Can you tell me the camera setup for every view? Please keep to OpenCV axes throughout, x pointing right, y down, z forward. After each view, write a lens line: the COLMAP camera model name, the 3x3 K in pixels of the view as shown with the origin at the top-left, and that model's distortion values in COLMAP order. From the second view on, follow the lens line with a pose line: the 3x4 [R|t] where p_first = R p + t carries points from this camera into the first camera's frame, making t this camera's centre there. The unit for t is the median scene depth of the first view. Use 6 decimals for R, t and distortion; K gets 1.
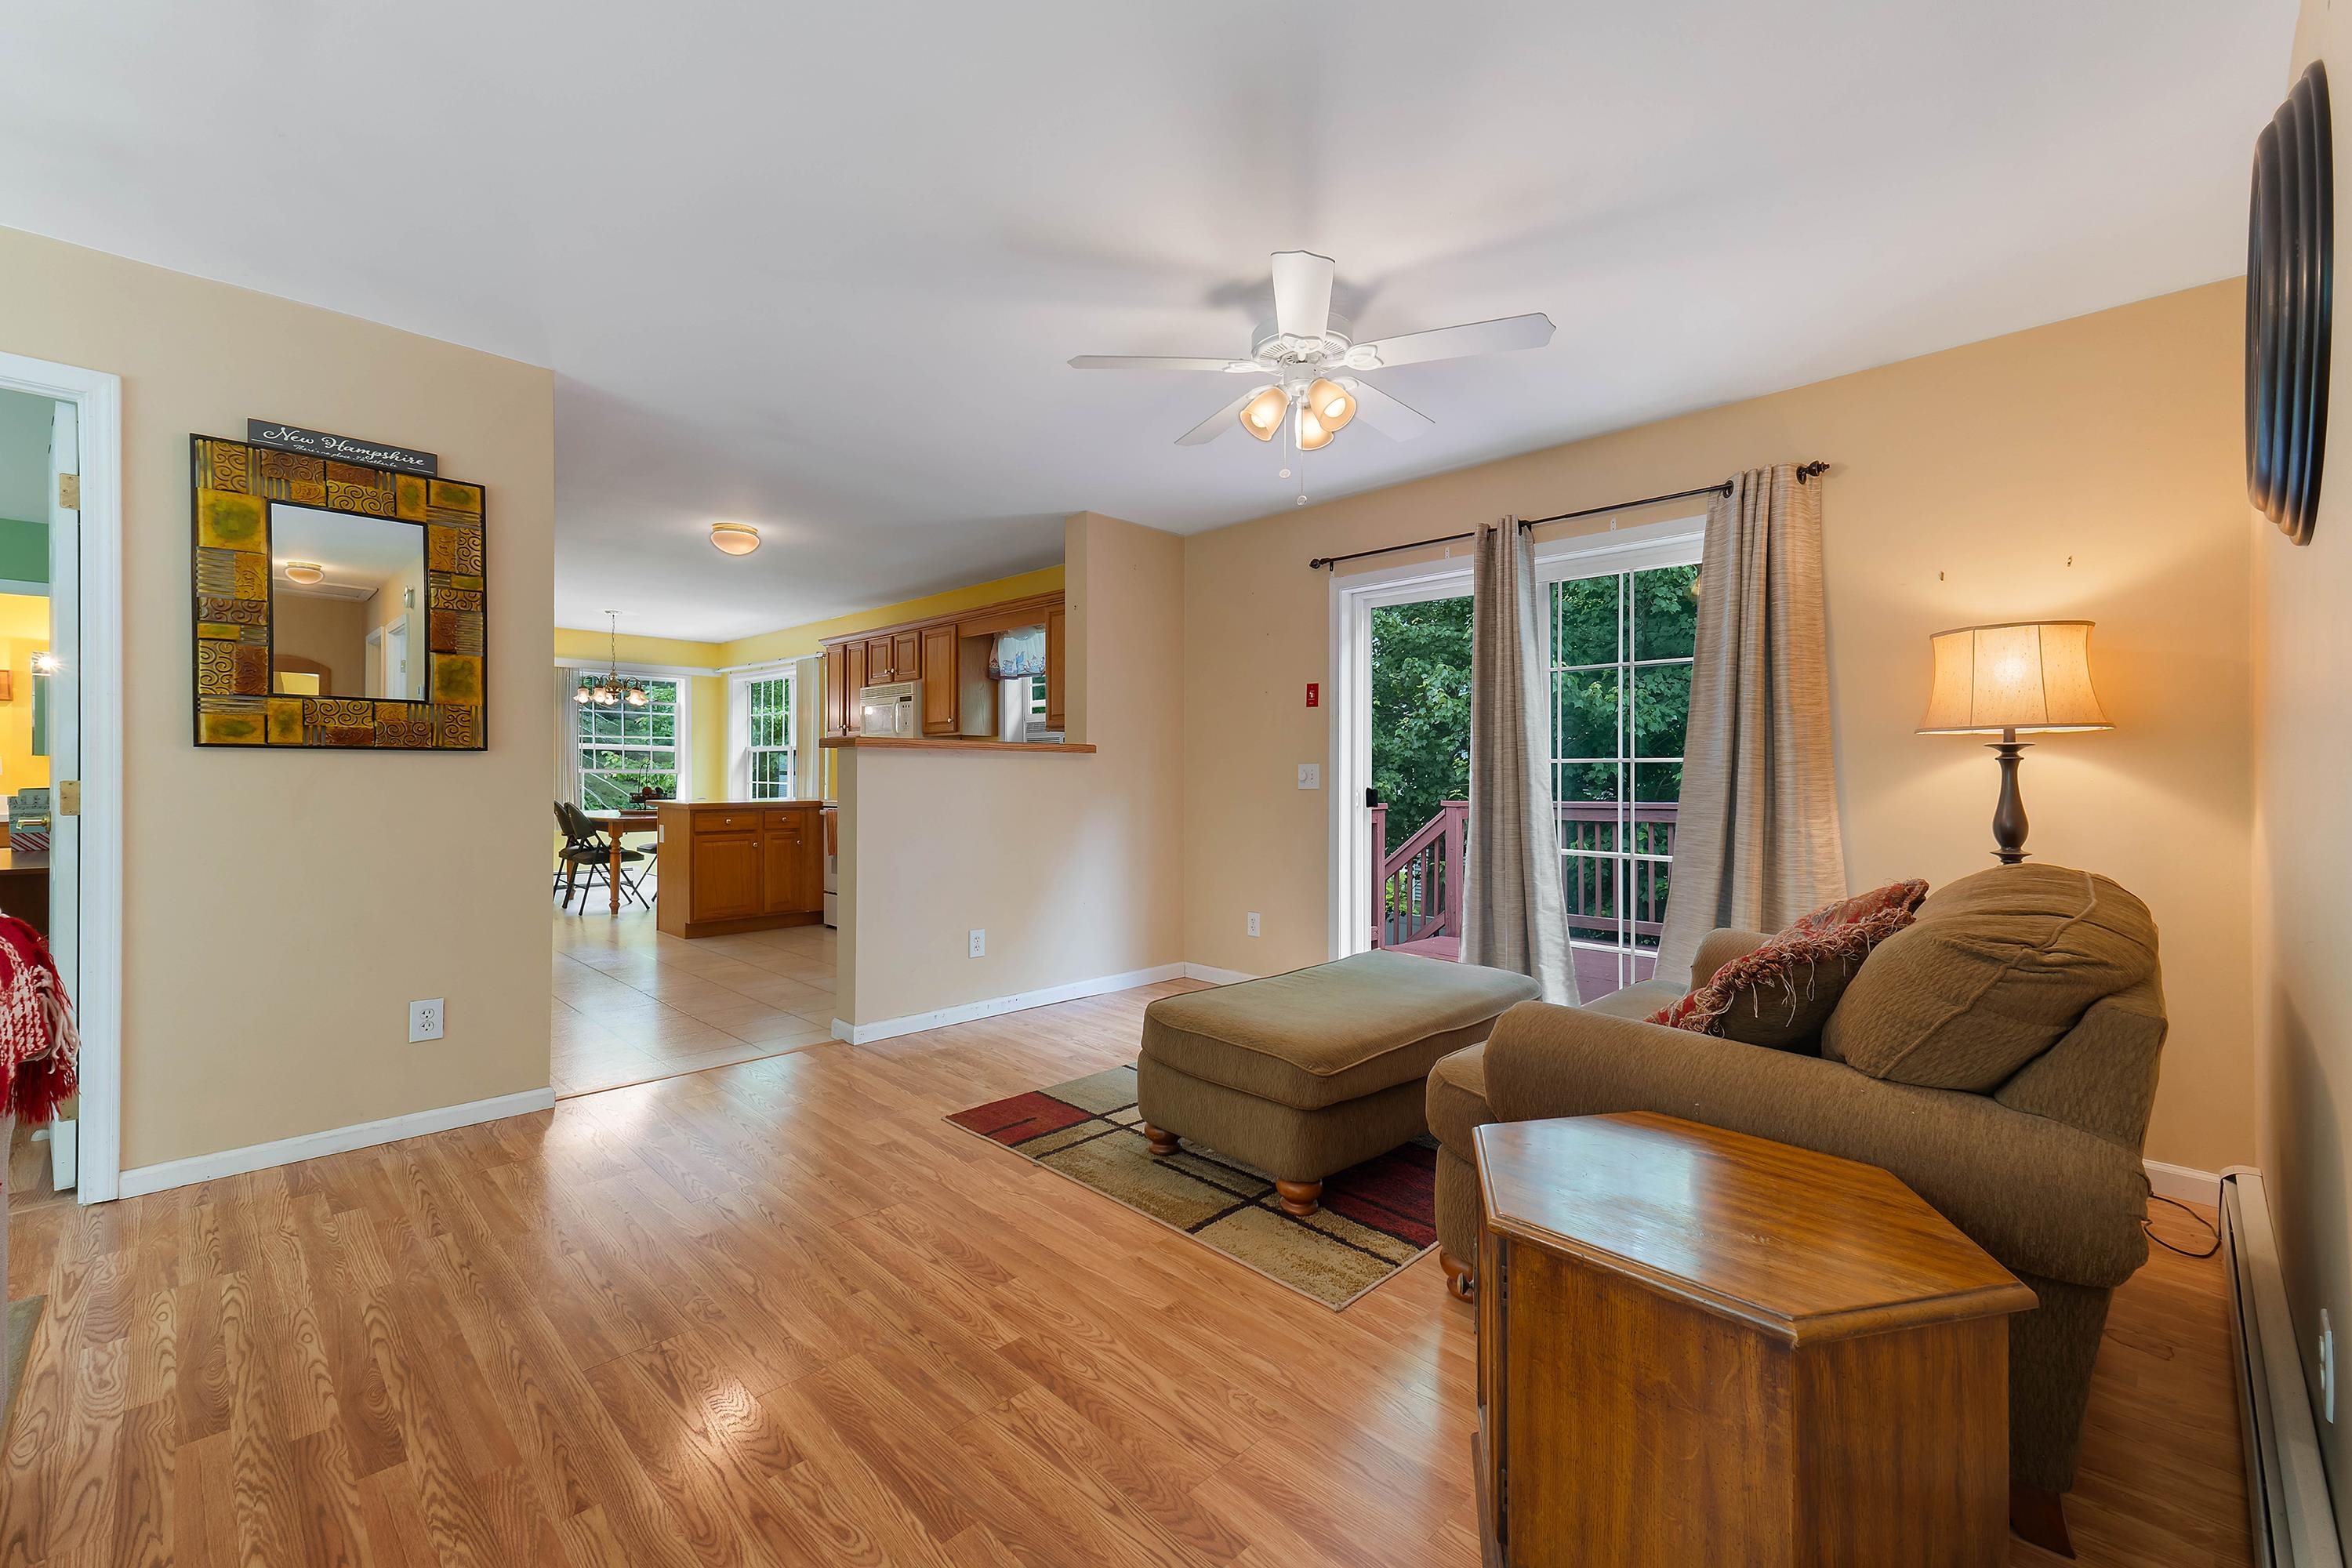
lens RADIAL K [[966.1, 0, 1168.5], [0, 966.1, 770.6], [0, 0, 1]] dist [0.011953, -0.000921]
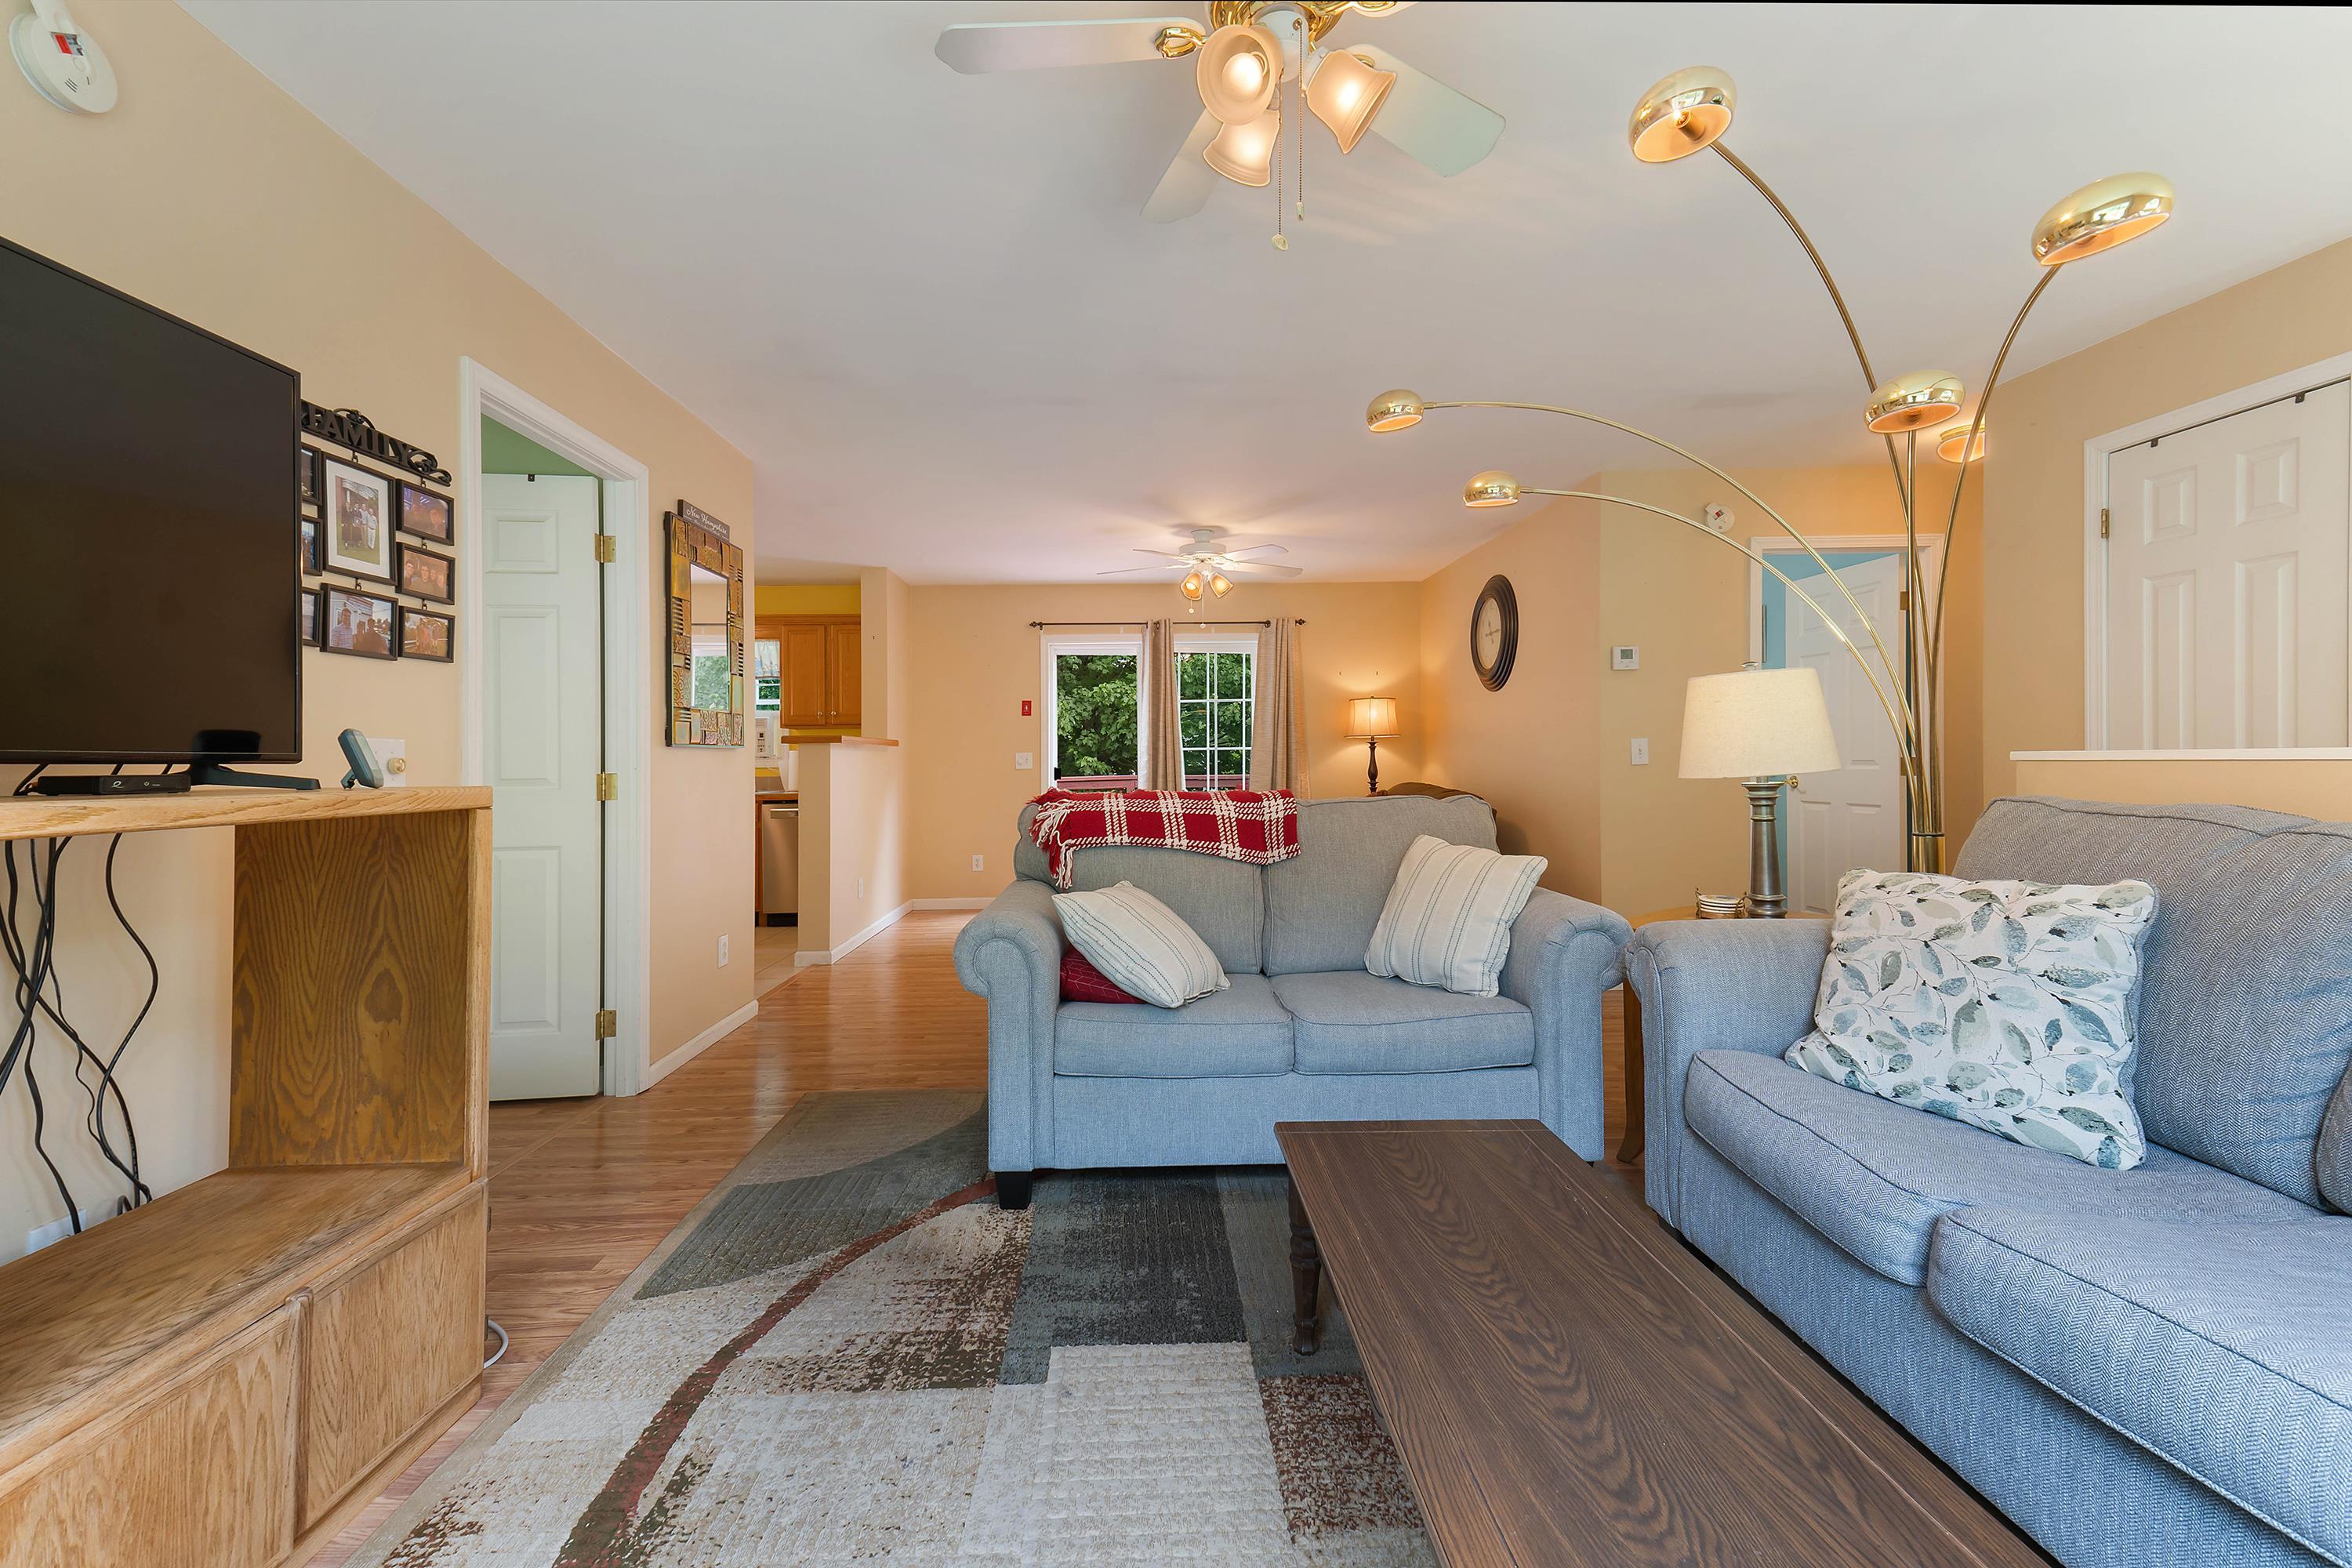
lens RADIAL K [[966.1, 0, 1173.5], [0, 966.1, 766.6], [0, 0, 1]] dist [0.011953, -0.000921]
pose [[0.671023, -0.016724, 0.741248, -1.177615], [0.017086, 0.999829, 0.007091, 0.011420], [-0.741239, 0.007907, 0.671194, -0.296094]]
